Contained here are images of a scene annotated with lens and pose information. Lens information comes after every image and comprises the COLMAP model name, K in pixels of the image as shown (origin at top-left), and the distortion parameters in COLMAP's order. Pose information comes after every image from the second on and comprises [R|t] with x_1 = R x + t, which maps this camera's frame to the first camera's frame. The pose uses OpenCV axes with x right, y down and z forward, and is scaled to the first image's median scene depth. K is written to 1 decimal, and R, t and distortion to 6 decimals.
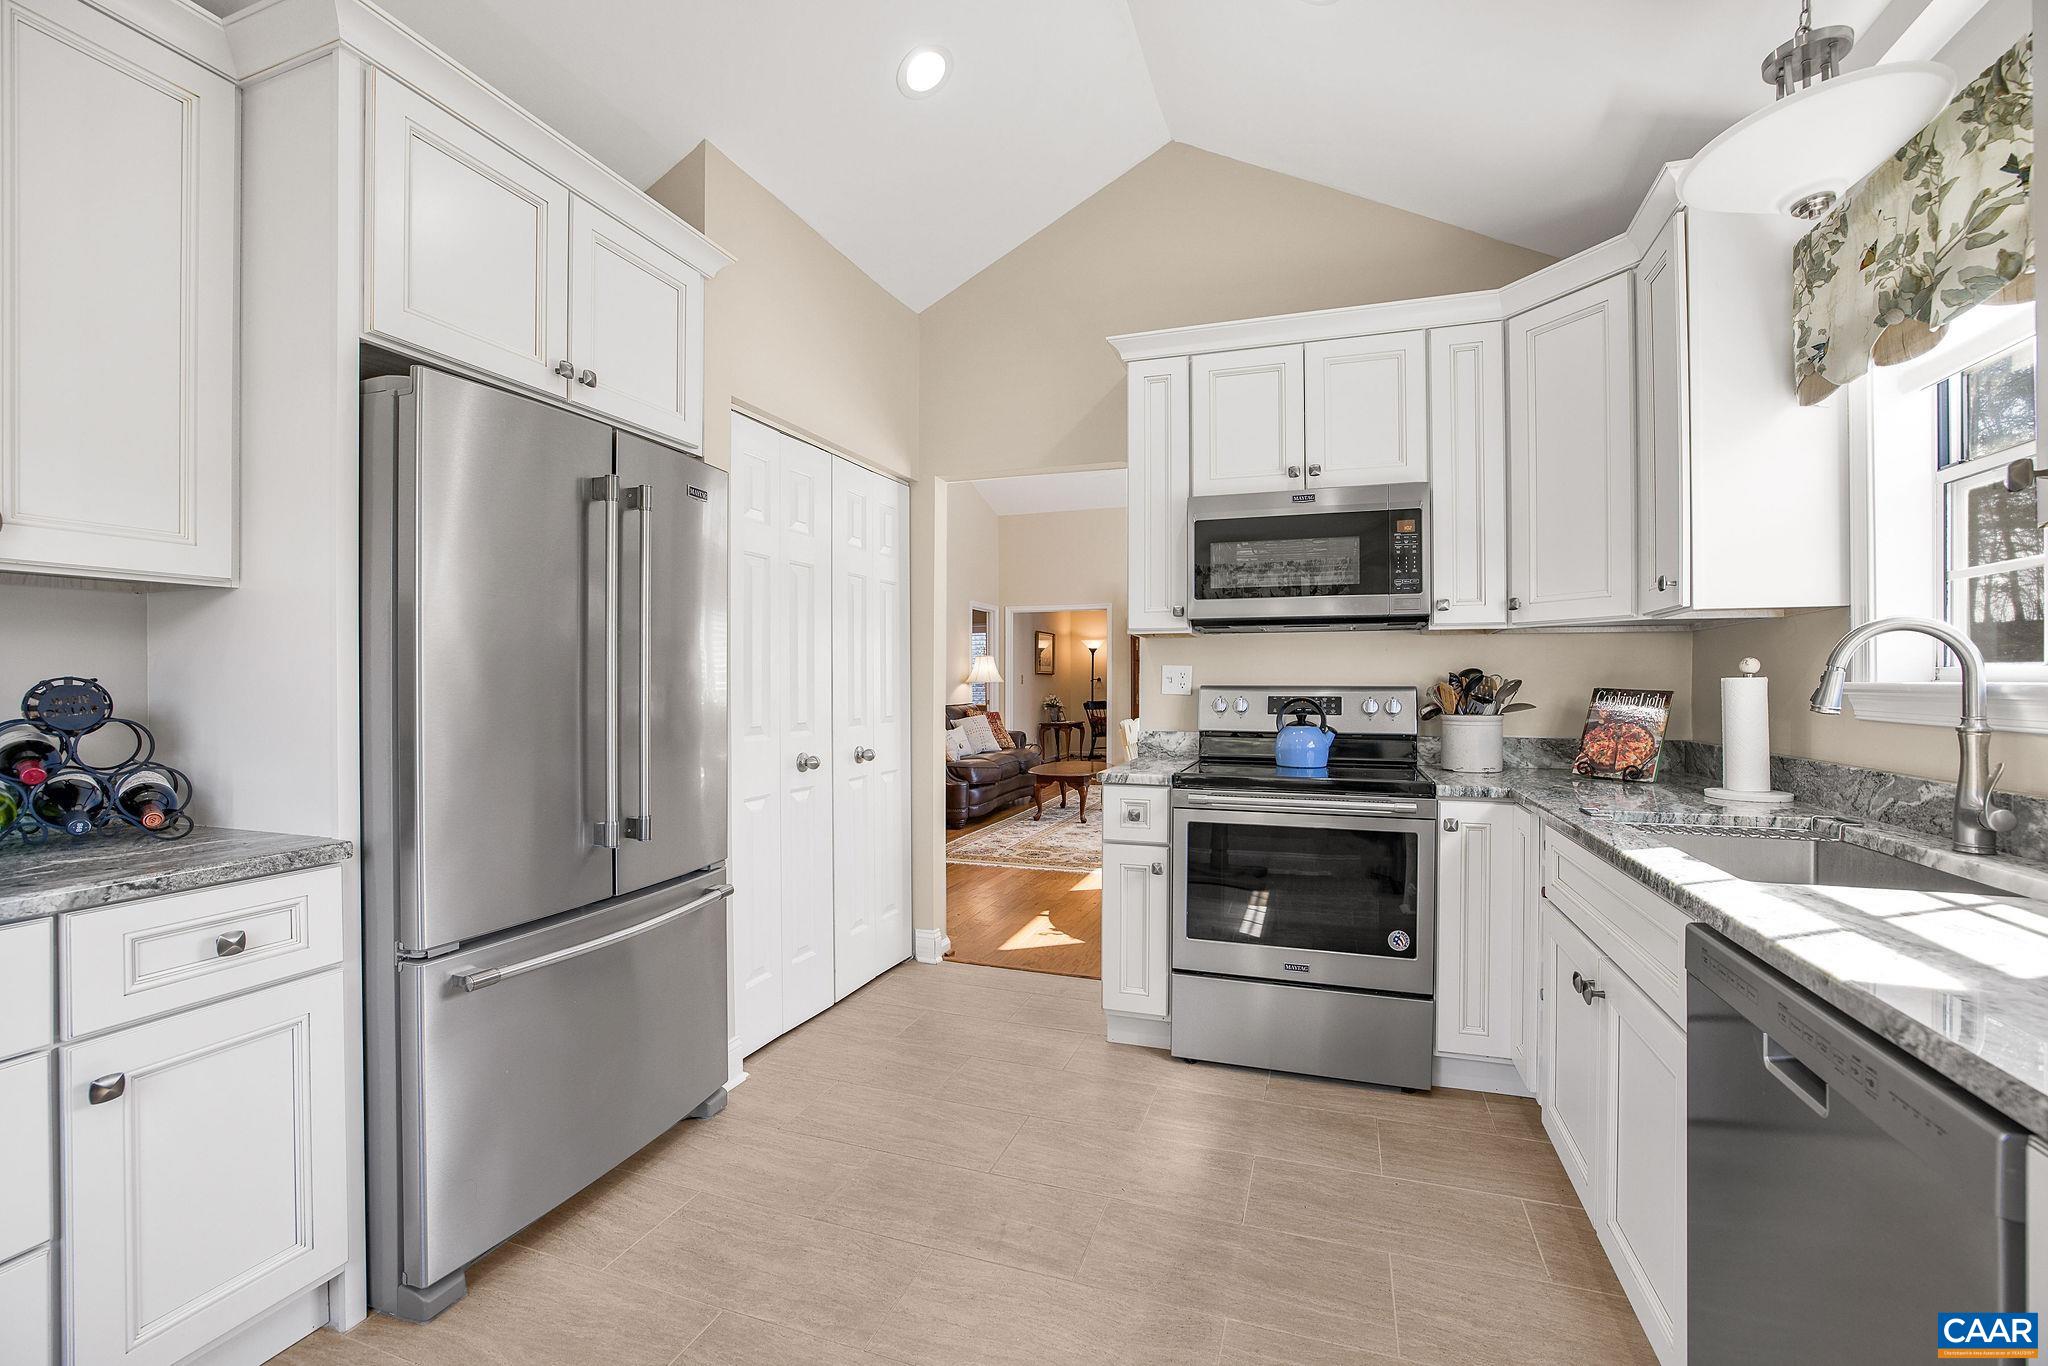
lens RADIAL K [[892.1, 0, 1022.2], [0, 892.1, 679.1], [0, 0, 1]] dist [-0.037950, 0.015519]
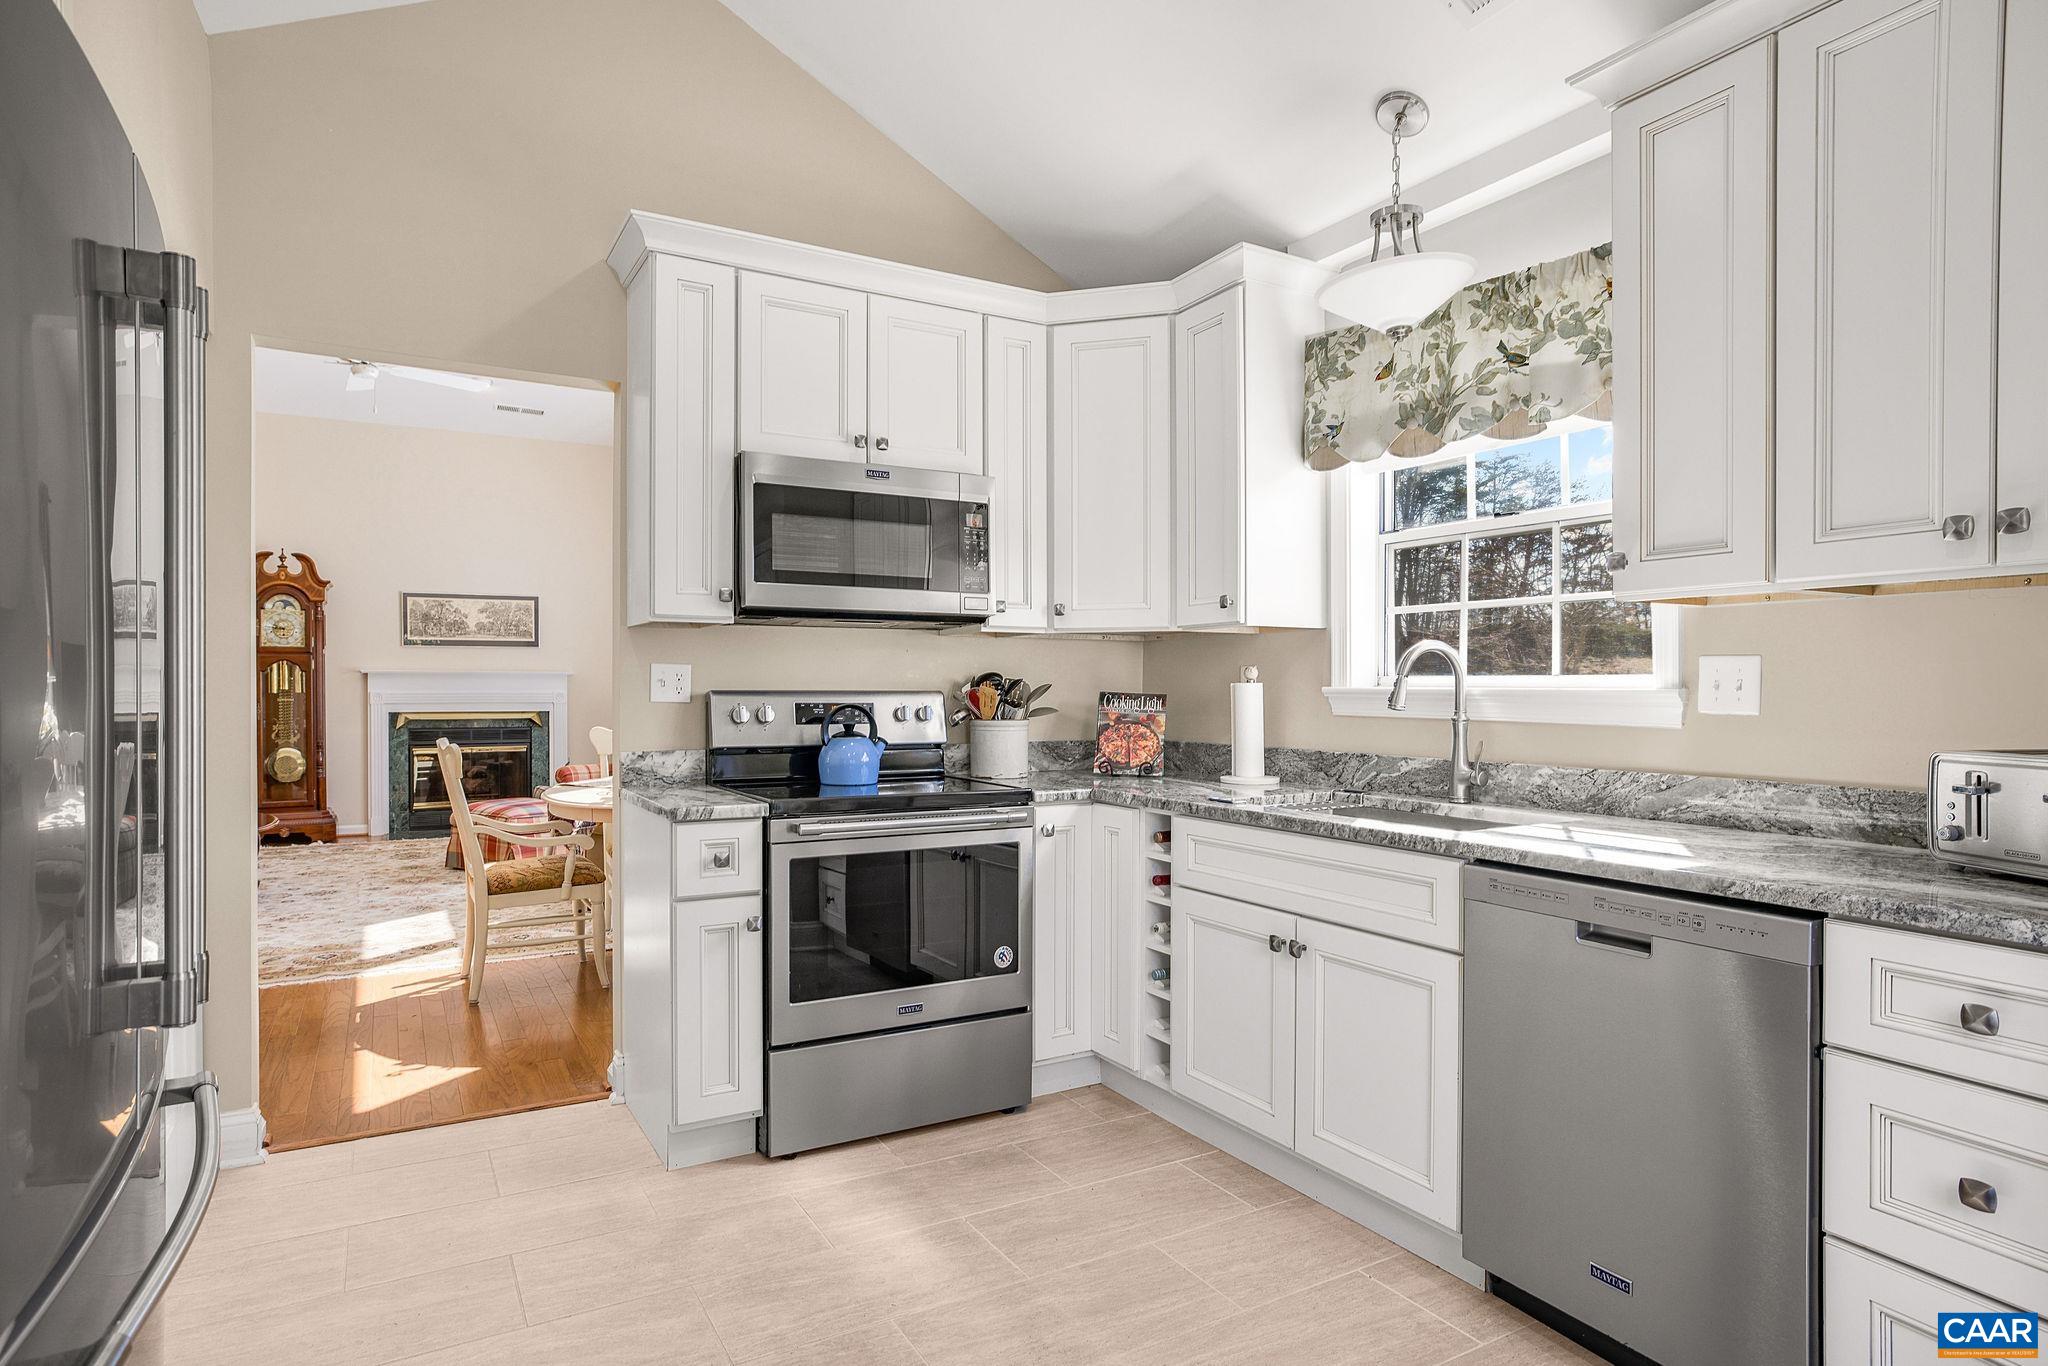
lens RADIAL K [[1141.2, 0, 1032.9], [0, 1141.2, 694.4], [0, 0, 1]] dist [-0.007455, 0.000045]
pose [[0.647904, -0.004551, 0.761709, -0.476057], [-0.004178, 0.999946, 0.009529, 0.000177], [-0.761711, -0.009356, 0.647850, 0.172480]]
